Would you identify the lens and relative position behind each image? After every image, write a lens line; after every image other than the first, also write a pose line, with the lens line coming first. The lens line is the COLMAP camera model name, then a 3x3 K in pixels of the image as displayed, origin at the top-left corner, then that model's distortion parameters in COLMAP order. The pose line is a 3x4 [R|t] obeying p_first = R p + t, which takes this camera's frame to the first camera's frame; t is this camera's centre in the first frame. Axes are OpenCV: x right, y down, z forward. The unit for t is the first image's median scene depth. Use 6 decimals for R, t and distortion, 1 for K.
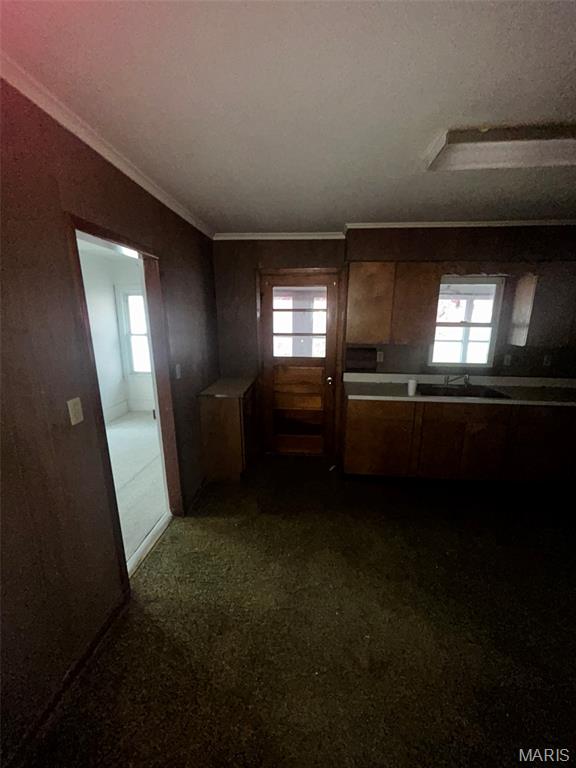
lens RADIAL K [[311.0, 0, 293.7], [0, 311.0, 380.6], [0, 0, 1]] dist [-0.001526, 0.000313]
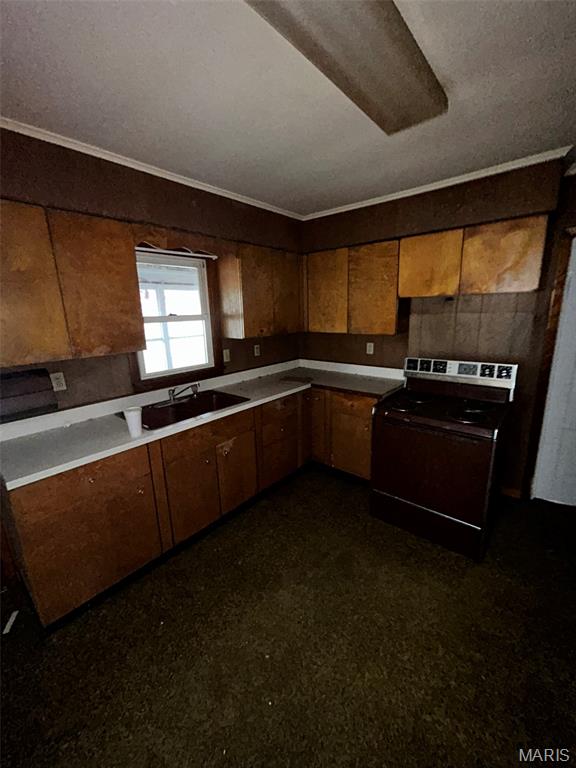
lens RADIAL K [[311.0, 0, 288.1], [0, 311.0, 383.1], [0, 0, 1]] dist [-0.001526, 0.000313]
pose [[0.587187, -0.212575, 0.781040, 0.082357], [0.199800, 0.973107, 0.114640, -0.058878], [-0.784405, 0.088736, 0.613869, 0.333254]]
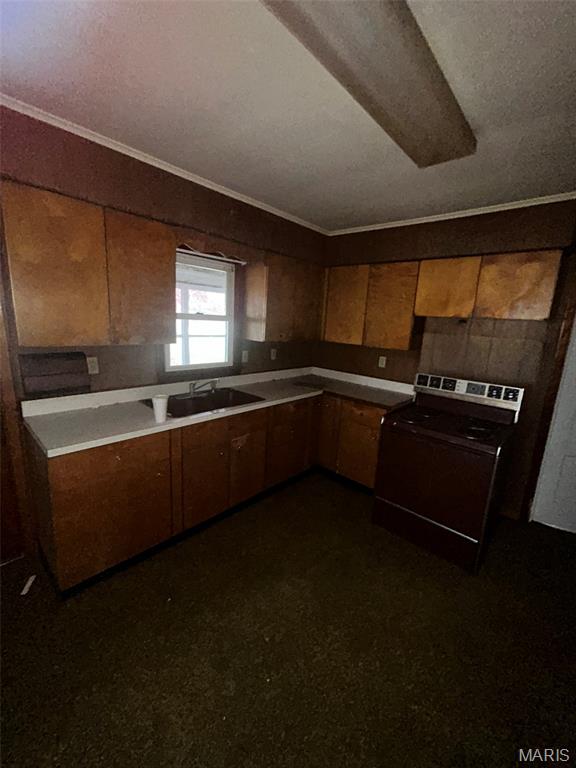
lens RADIAL K [[311.0, 0, 288.1], [0, 311.0, 382.8], [0, 0, 1]] dist [-0.001526, 0.000313]
pose [[0.615051, -0.136911, 0.776510, 0.034333], [0.113297, 0.989936, 0.084803, -0.054530], [-0.780305, 0.035818, 0.624372, 0.330861]]
